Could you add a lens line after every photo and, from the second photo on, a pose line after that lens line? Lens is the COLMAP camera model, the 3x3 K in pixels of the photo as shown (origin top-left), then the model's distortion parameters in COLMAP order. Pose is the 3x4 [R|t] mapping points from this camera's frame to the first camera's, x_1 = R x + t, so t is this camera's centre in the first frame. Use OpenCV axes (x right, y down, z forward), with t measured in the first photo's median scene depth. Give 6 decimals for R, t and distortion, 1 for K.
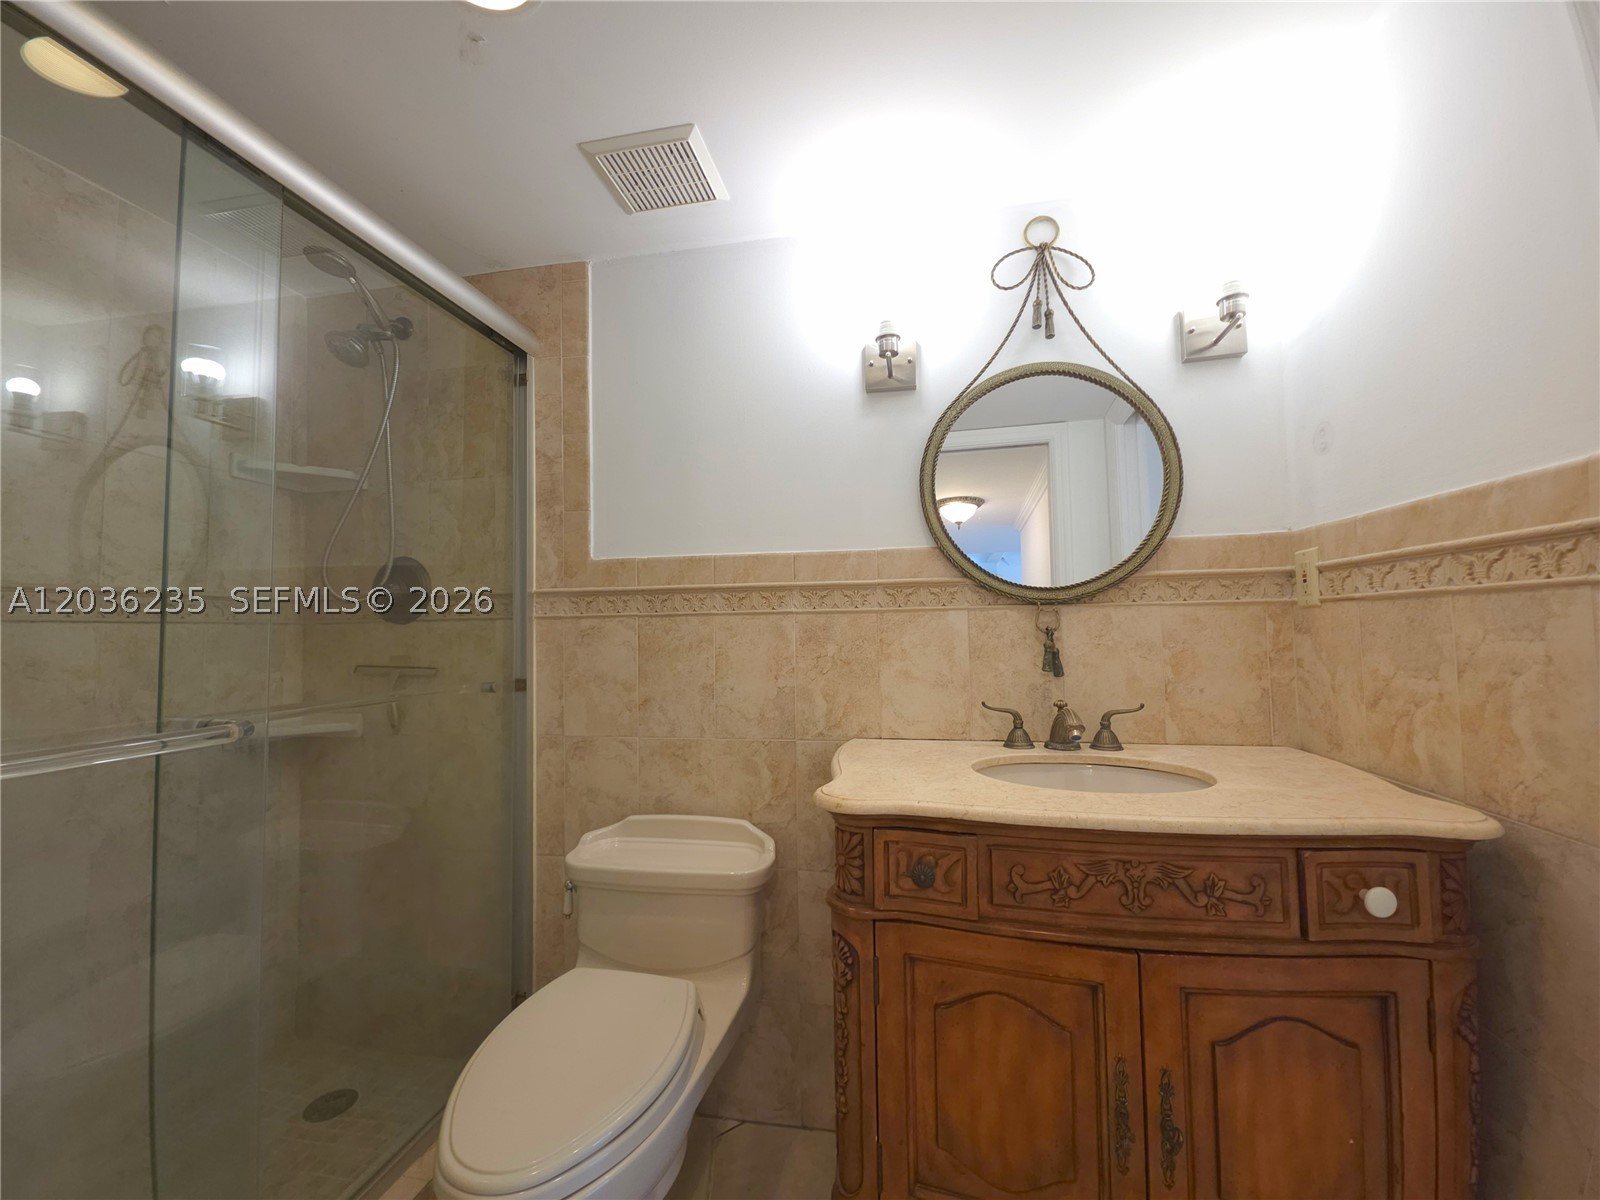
lens RADIAL K [[632.8, 0, 805.6], [0, 632.8, 600.1], [0, 0, 1]] dist [0.018246, -0.009509]
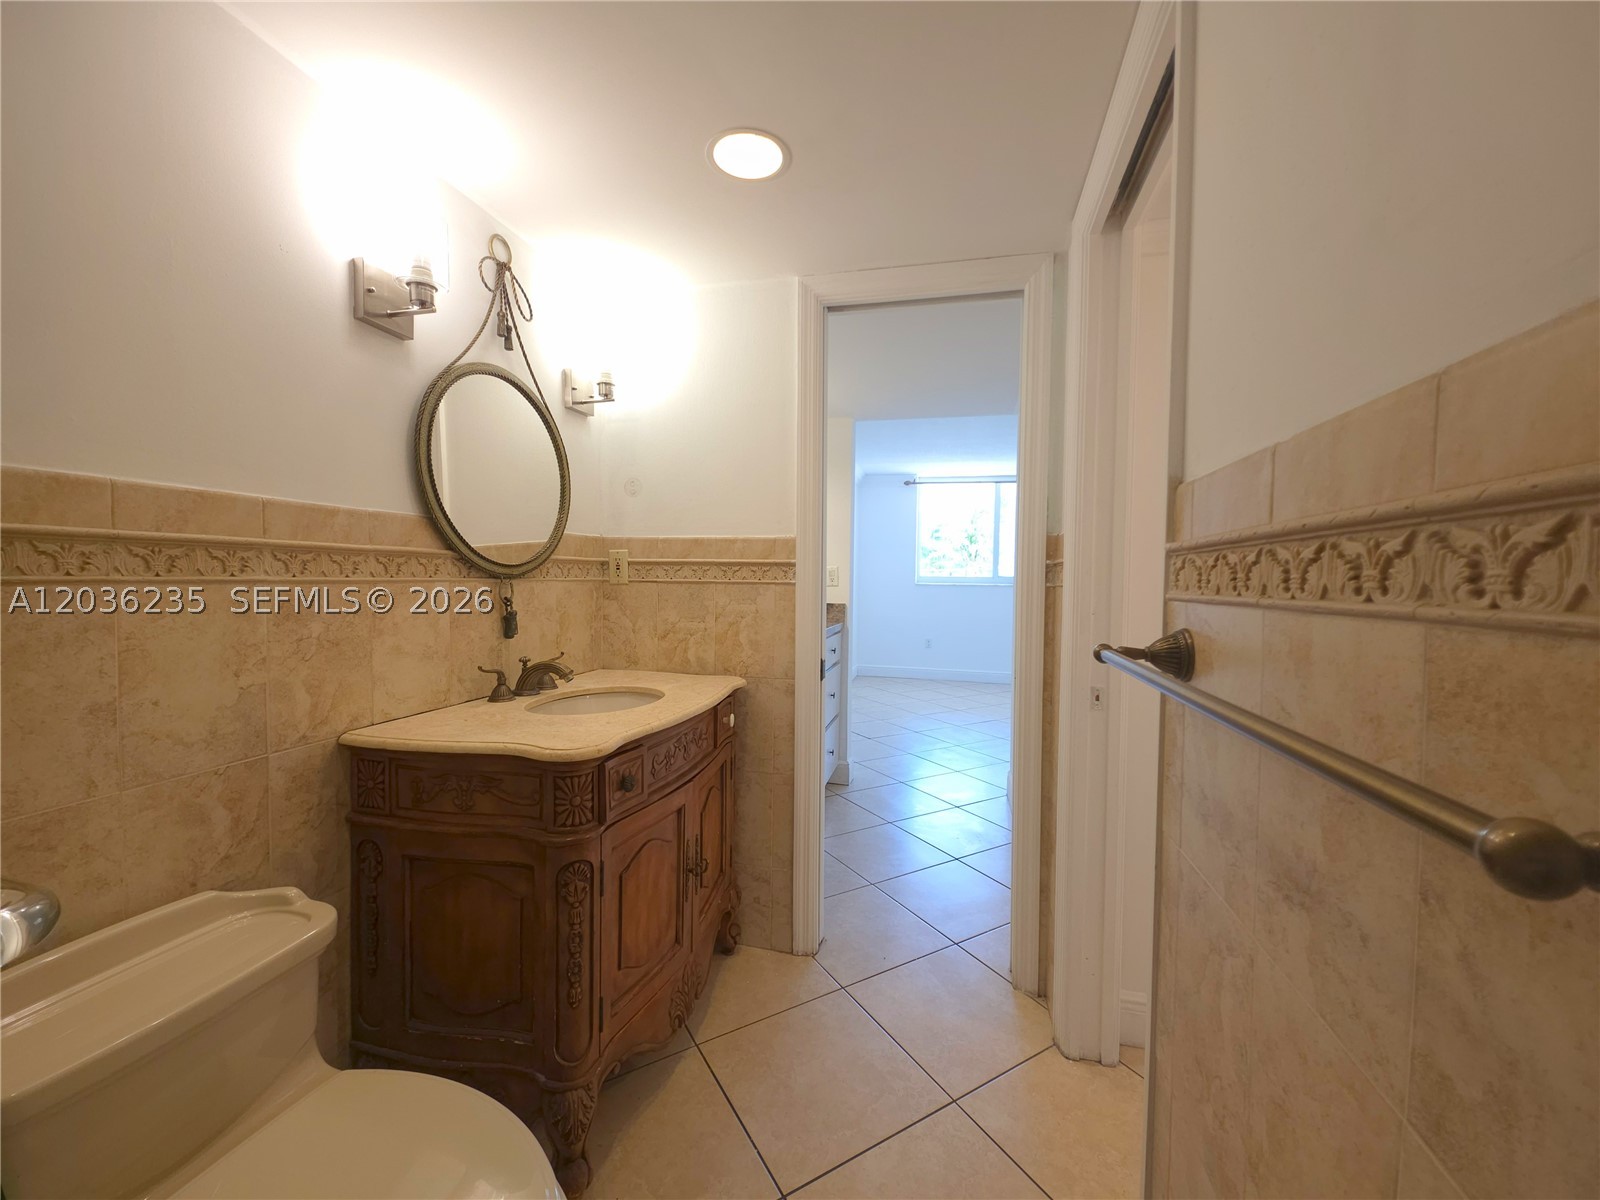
lens RADIAL K [[632.8, 0, 805.6], [0, 632.8, 600.1], [0, 0, 1]] dist [0.018246, -0.009509]
pose [[0.053585, -0.019223, 0.998378, -0.817801], [-0.057855, 0.998075, 0.022322, -0.012668], [-0.996886, -0.058957, 0.052370, 0.395271]]
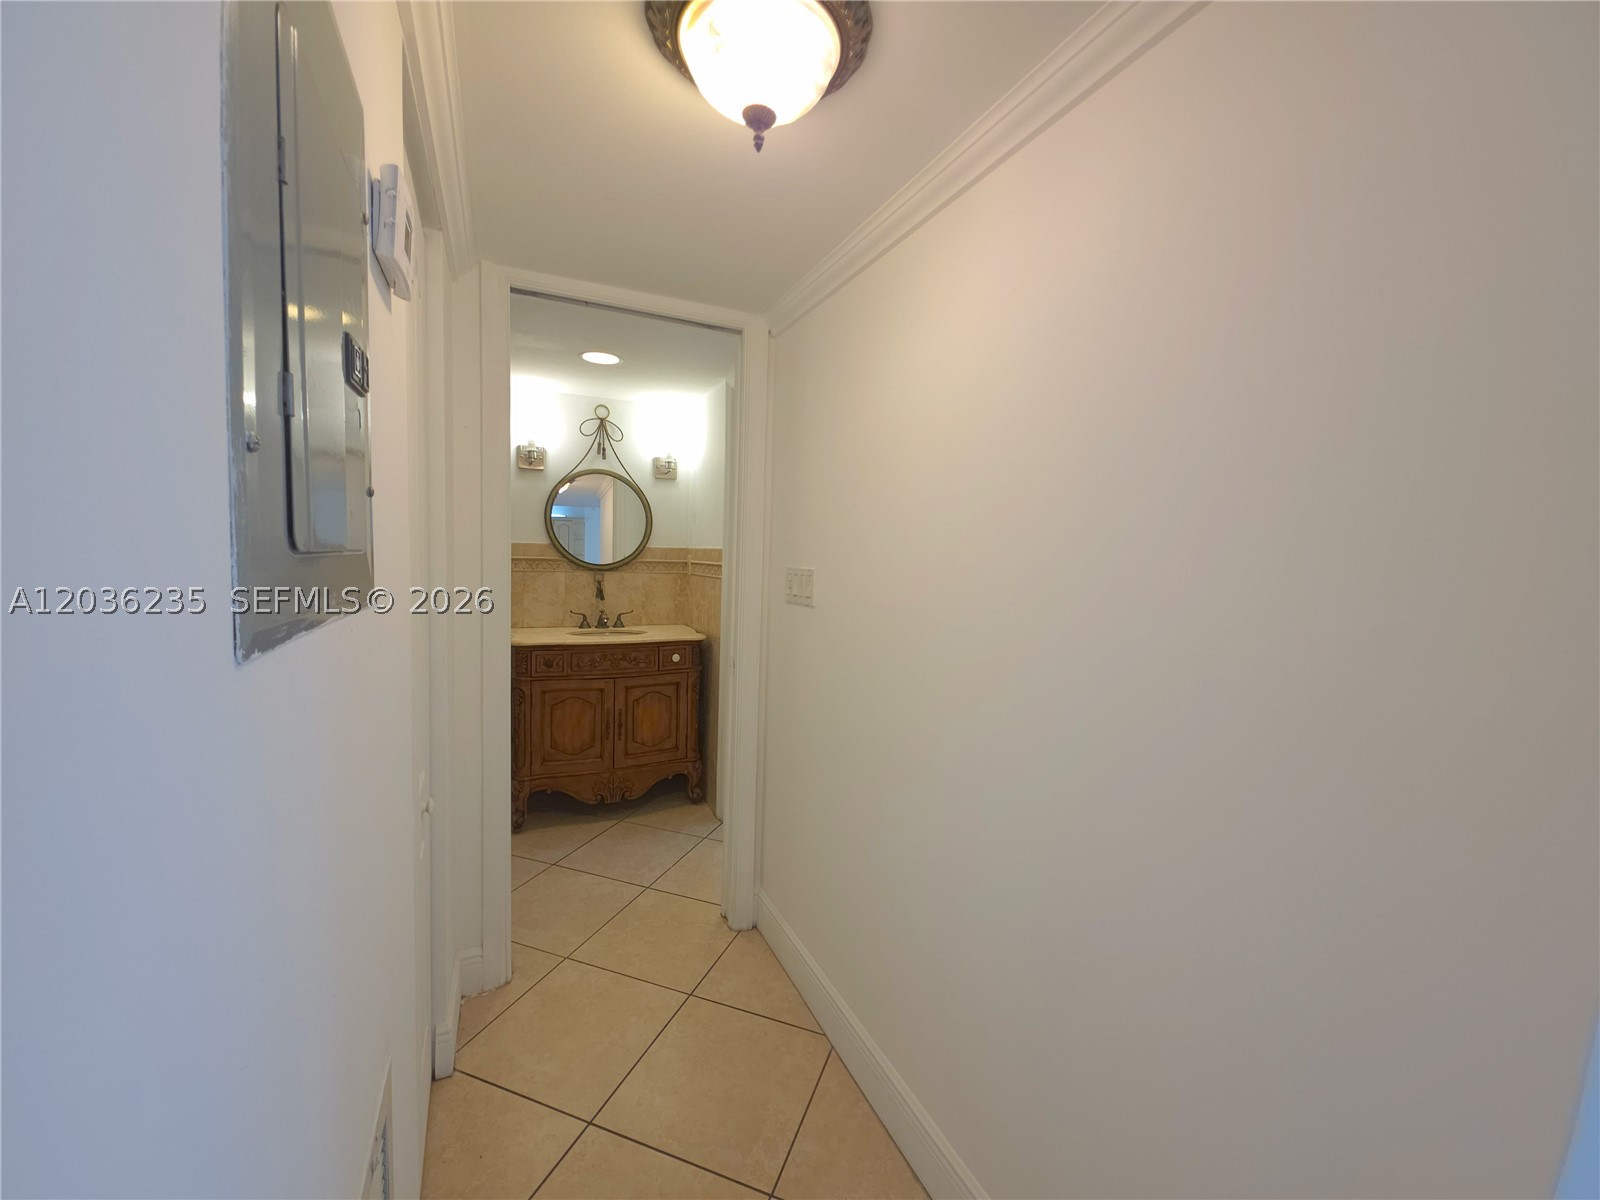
lens RADIAL K [[632.8, 0, 805.6], [0, 632.8, 600.1], [0, 0, 1]] dist [0.018246, -0.009509]
pose [[0.808532, -0.001690, 0.588450, -0.436069], [-0.067208, 0.993187, 0.095196, -0.176721], [-0.584602, -0.116518, 0.802910, -1.519785]]
